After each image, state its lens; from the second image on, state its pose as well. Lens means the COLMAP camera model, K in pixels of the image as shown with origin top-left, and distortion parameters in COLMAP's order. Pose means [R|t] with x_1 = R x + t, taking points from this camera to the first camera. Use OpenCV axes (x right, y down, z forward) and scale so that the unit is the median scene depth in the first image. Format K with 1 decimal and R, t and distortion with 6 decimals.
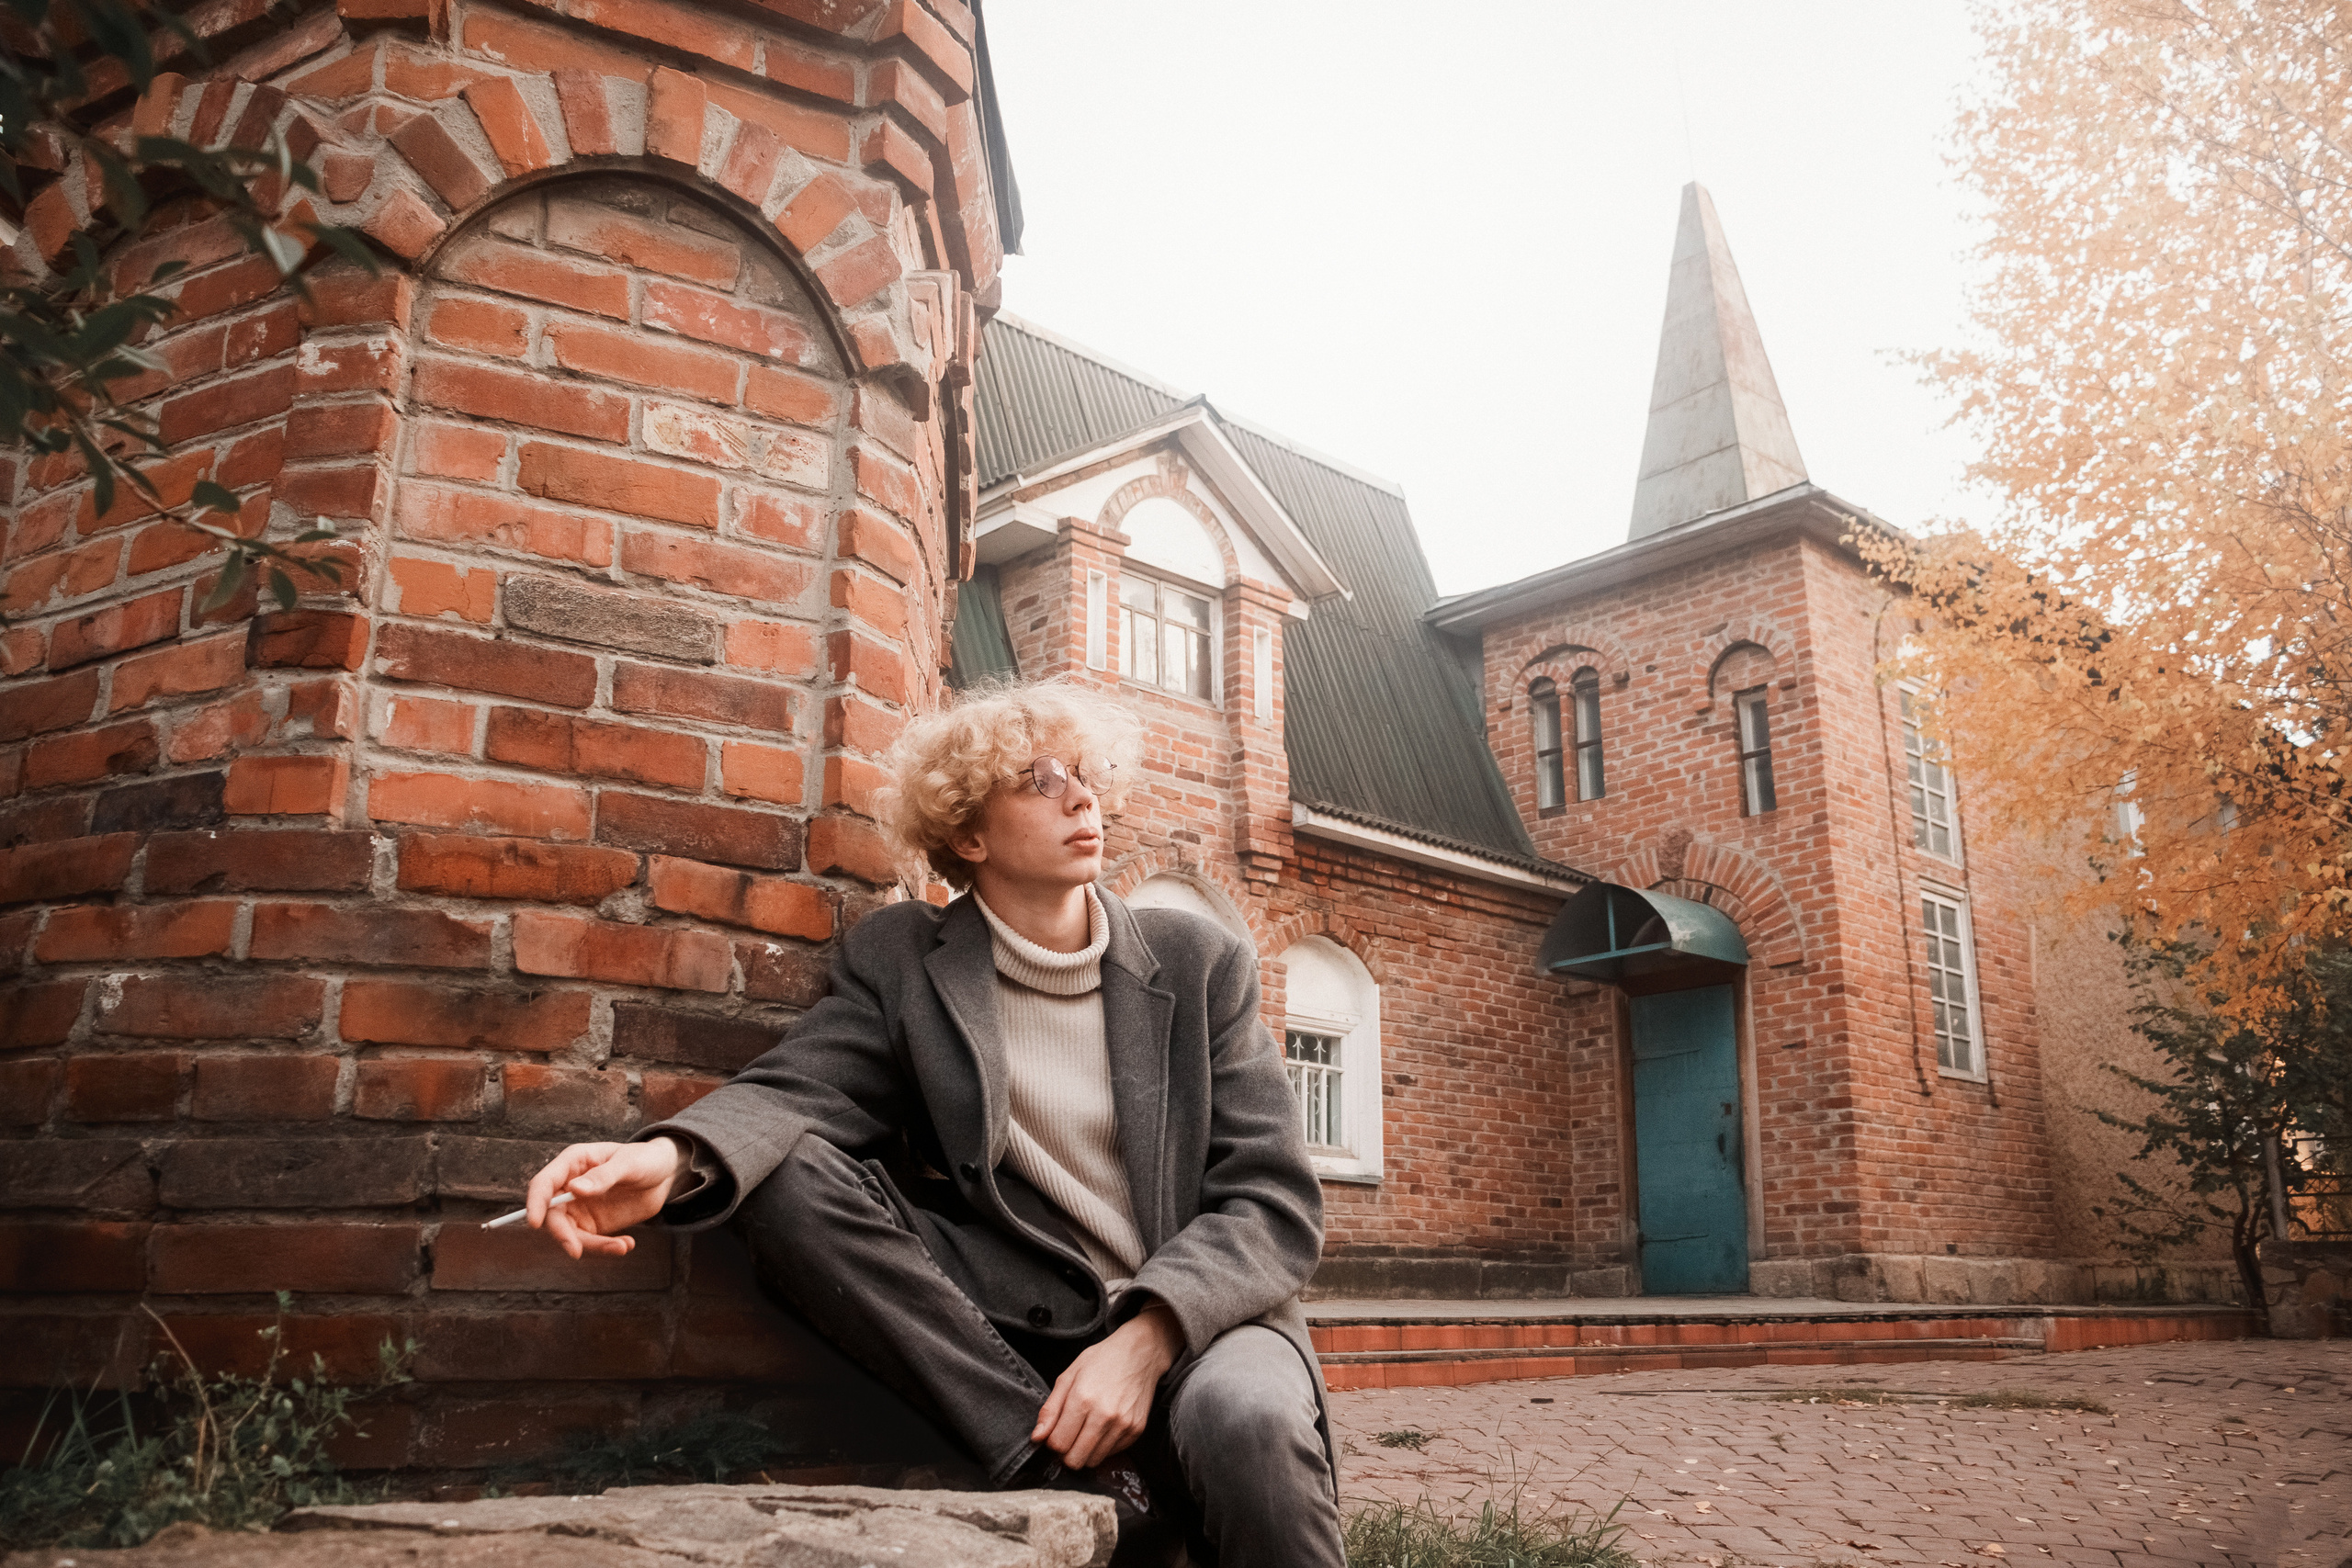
lens RADIAL K [[1917.4, 0, 1161.8], [0, 1917.4, 783.5], [0, 0, 1]] dist [-0.152879, 0.159760]
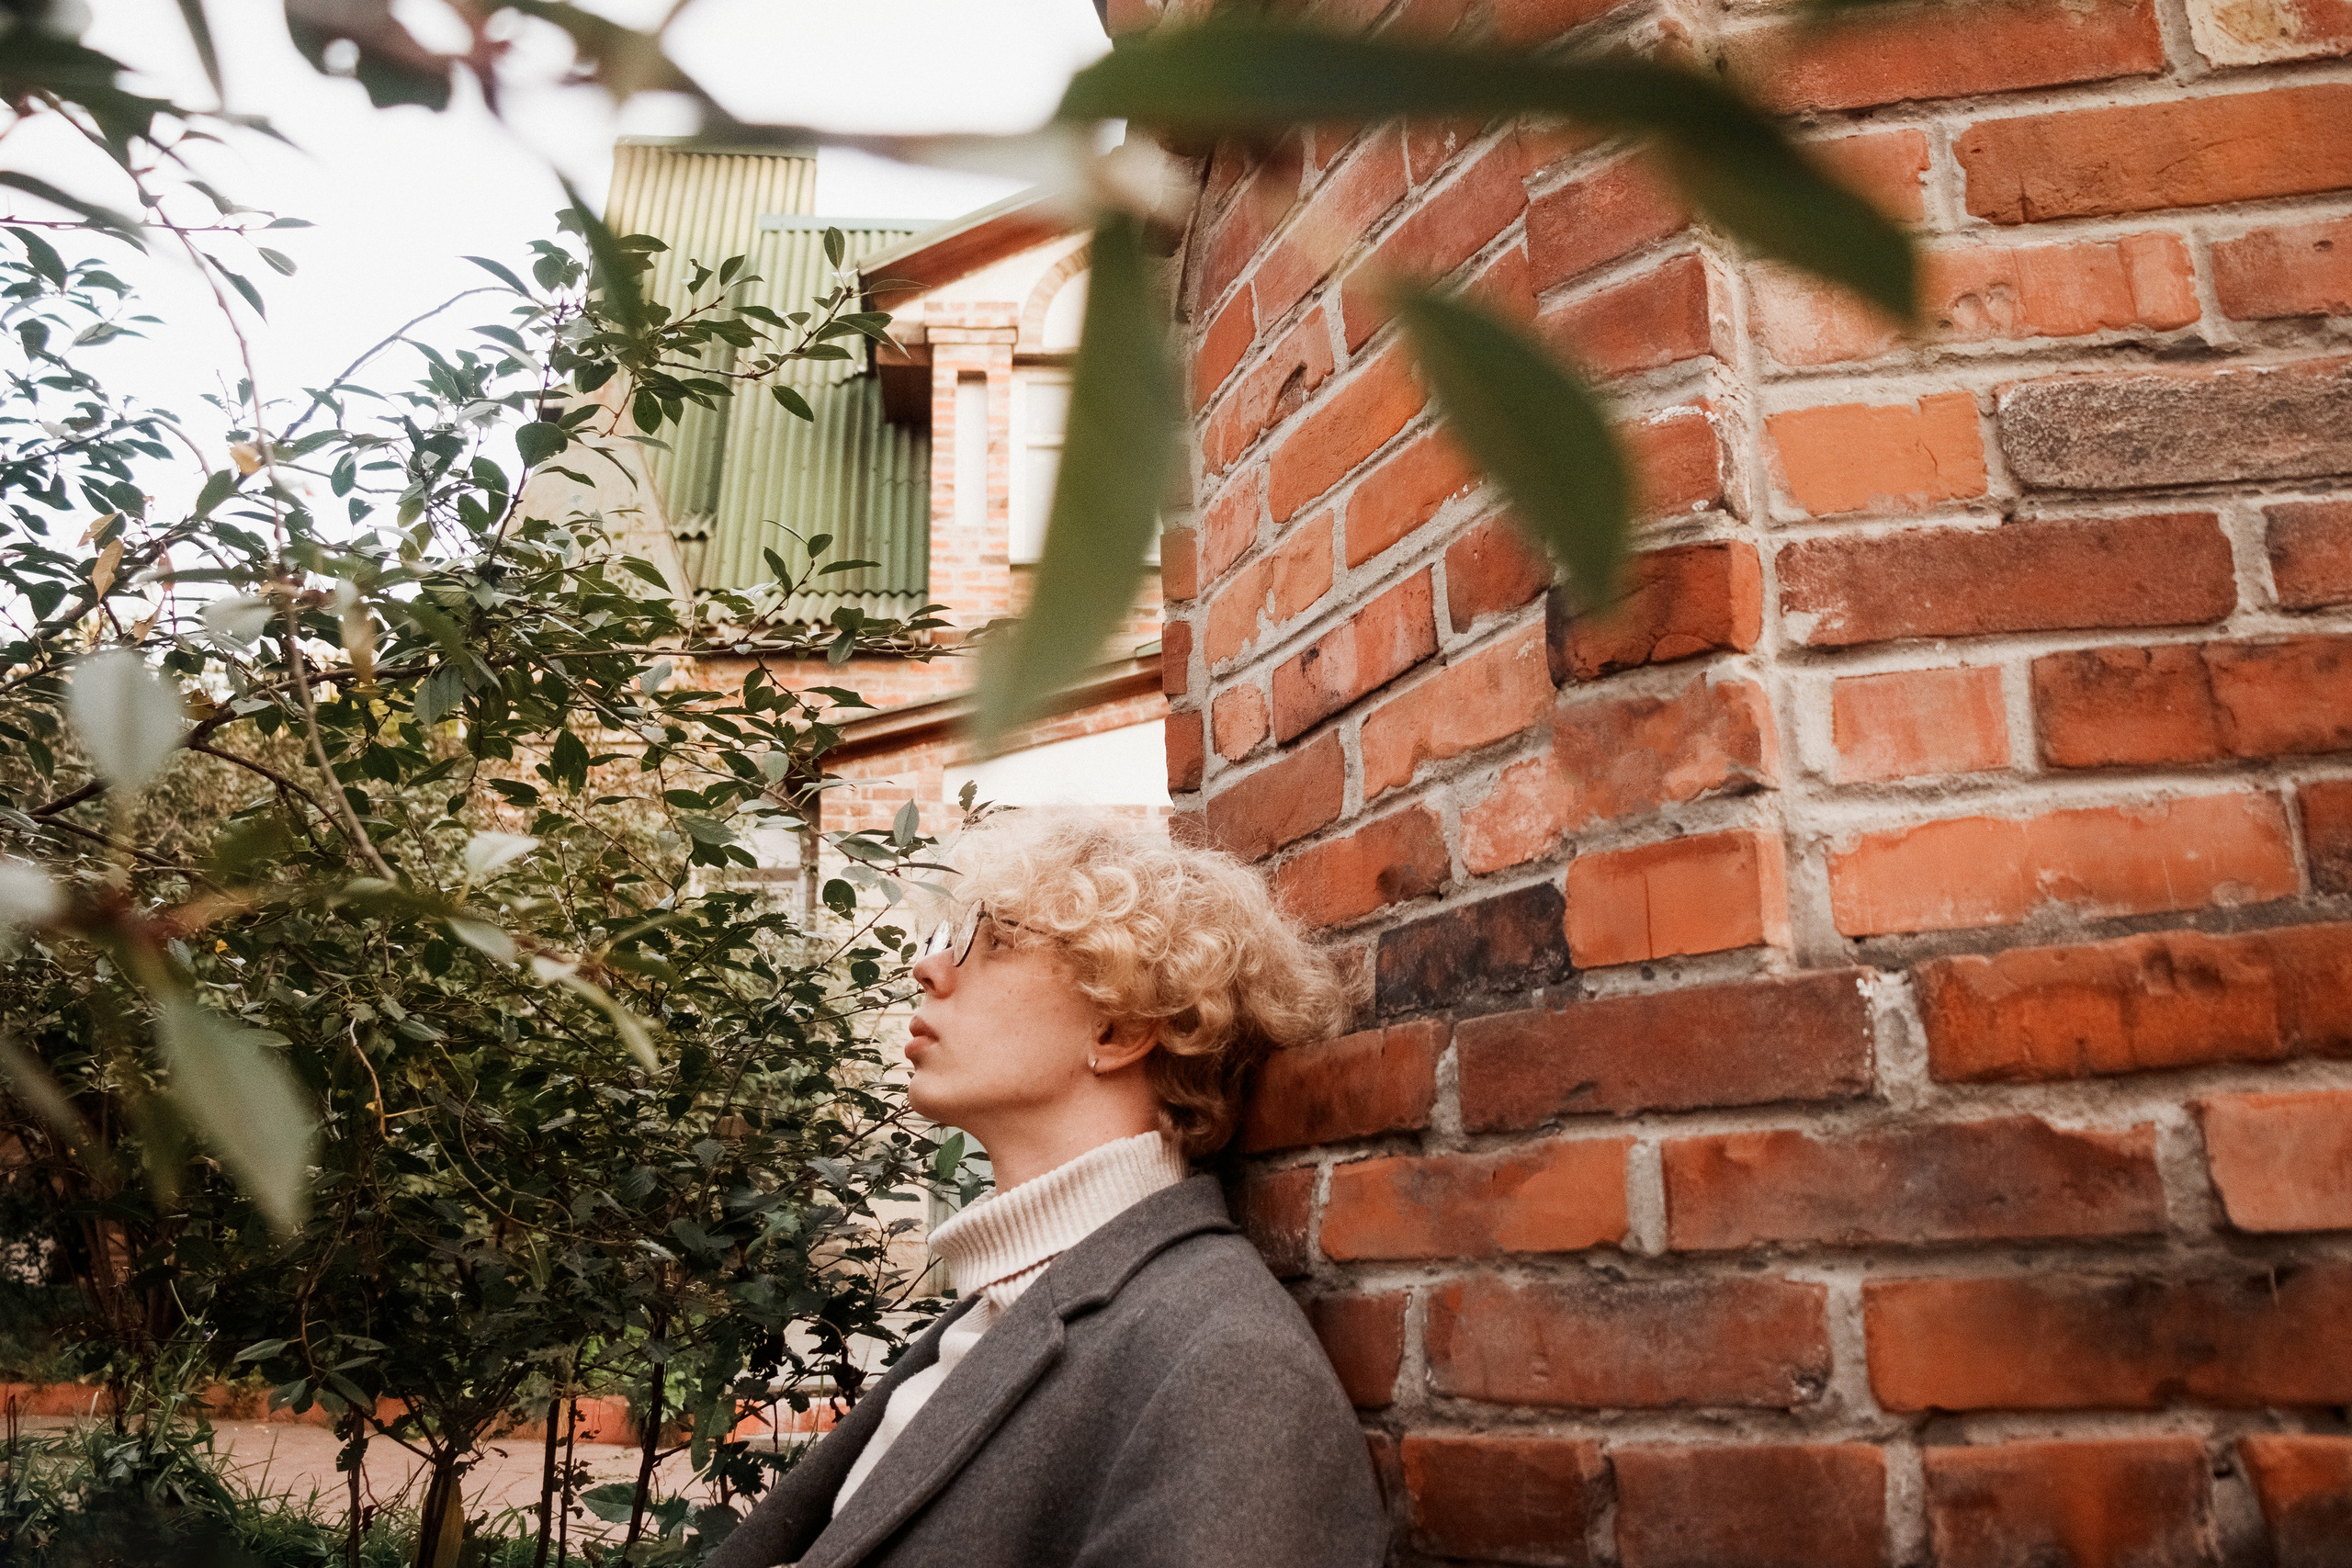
lens RADIAL K [[2049.6, 0, 1141.3], [0, 2049.6, 775.1], [0, 0, 1]] dist [-0.171383, 0.174507]
pose [[0.758824, -0.172561, -0.628020, -0.202055], [0.199298, 0.979529, -0.028338, -0.040982], [0.620054, -0.103660, 0.777681, 0.433109]]
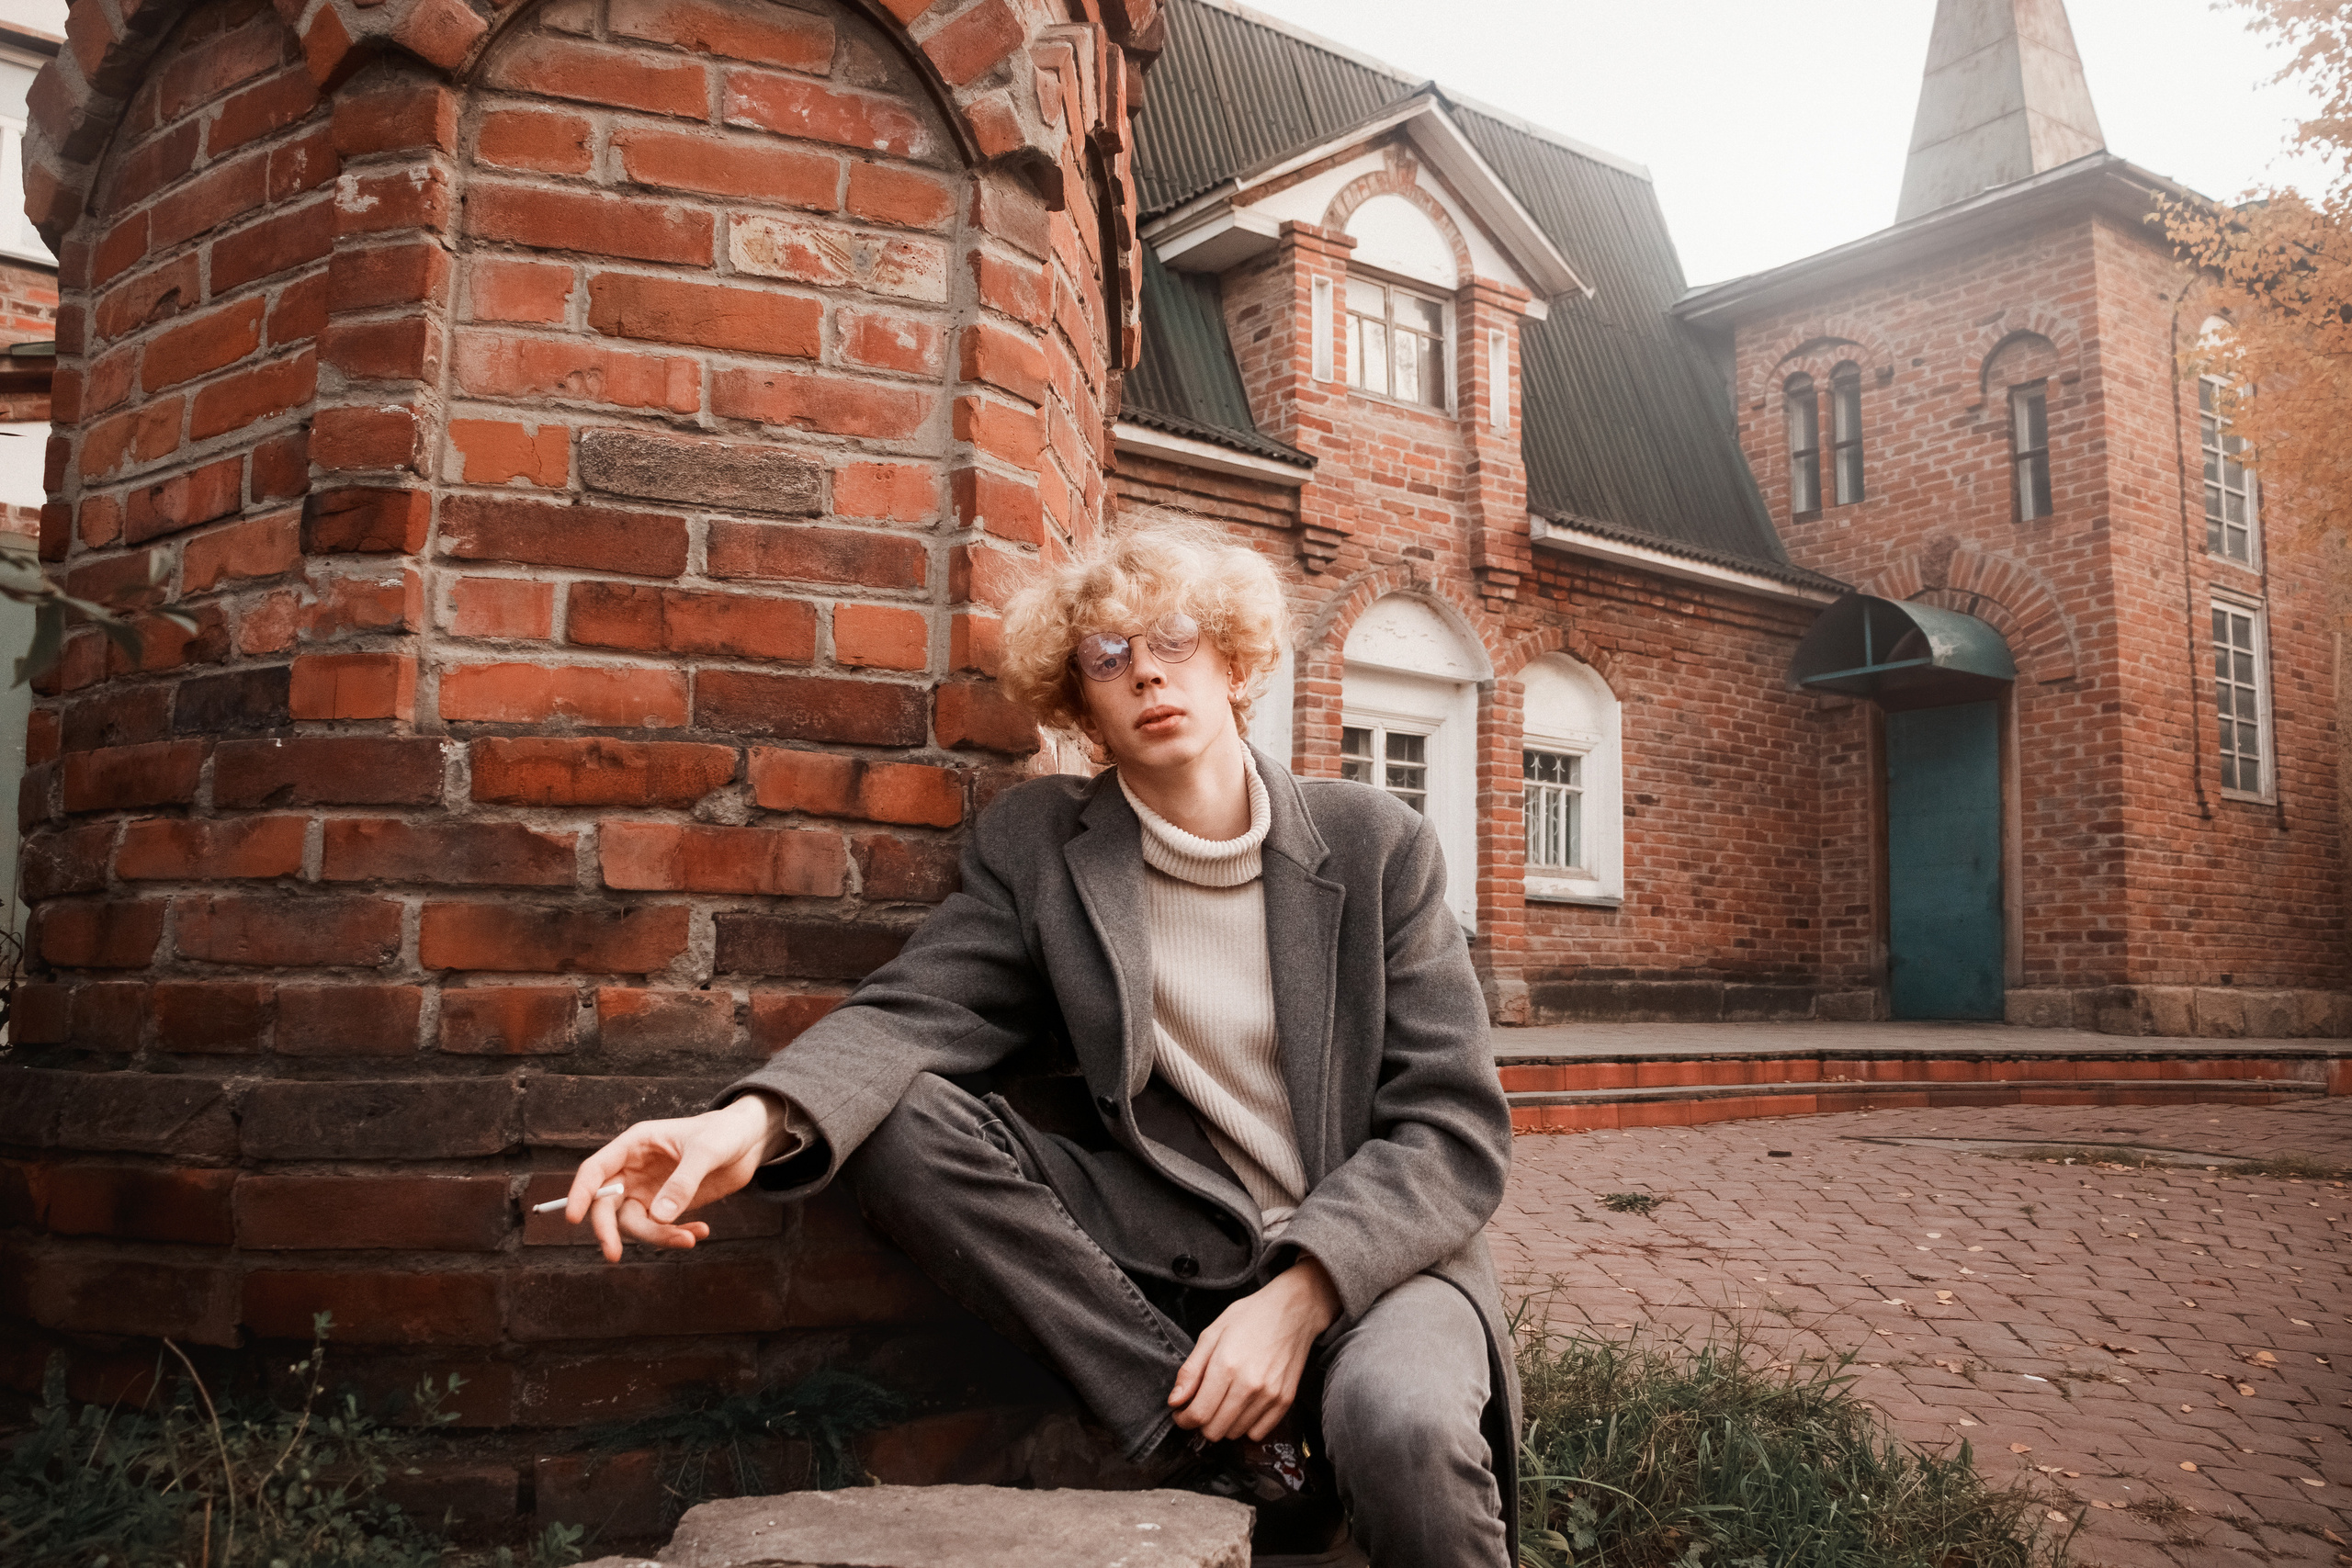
lens RADIAL K [[1917.4, 0, 1161.8], [0, 1917.4, 783.5], [0, 0, 1]] dist [-0.152879, 0.159760]
pose [[0.991792, -0.004449, -0.127788, 0.036132], [0.024965, 0.986898, 0.159403, -0.079248], [0.125404, -0.161285, 0.978908, 0.133385]]
